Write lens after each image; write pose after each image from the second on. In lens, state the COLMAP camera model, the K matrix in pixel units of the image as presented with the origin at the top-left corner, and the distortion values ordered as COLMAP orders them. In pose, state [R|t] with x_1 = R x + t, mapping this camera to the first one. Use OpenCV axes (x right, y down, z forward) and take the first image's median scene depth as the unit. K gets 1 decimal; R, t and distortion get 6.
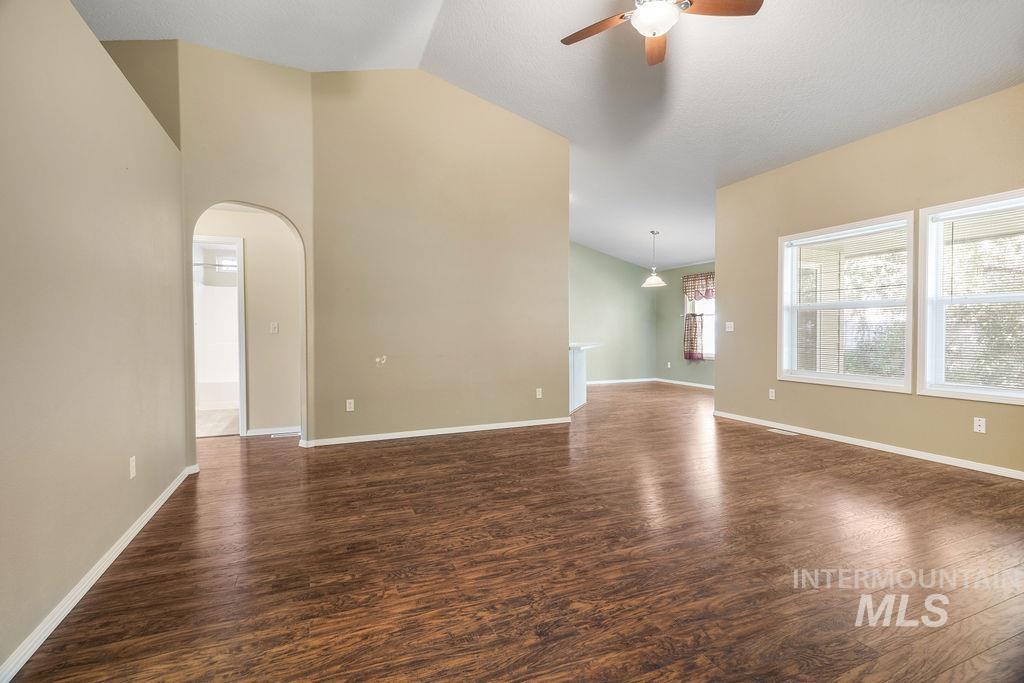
lens RADIAL K [[462.8, 0, 512.9], [0, 462.8, 329.3], [0, 0, 1]] dist [0.001601, 0.000453]
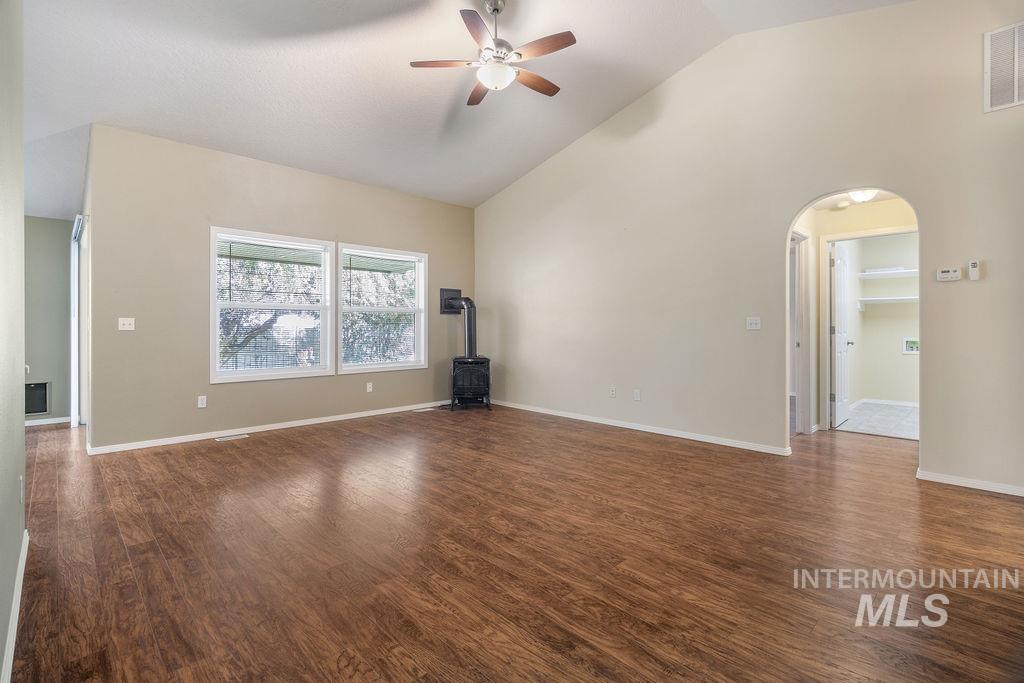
lens RADIAL K [[462.8, 0, 512.9], [0, 462.8, 329.3], [0, 0, 1]] dist [0.001601, 0.000453]
pose [[-0.348796, -0.003521, 0.937192, -0.902439], [0.001483, 0.999990, 0.004308, 0.004049], [-0.937198, 0.002892, -0.348787, 1.490339]]
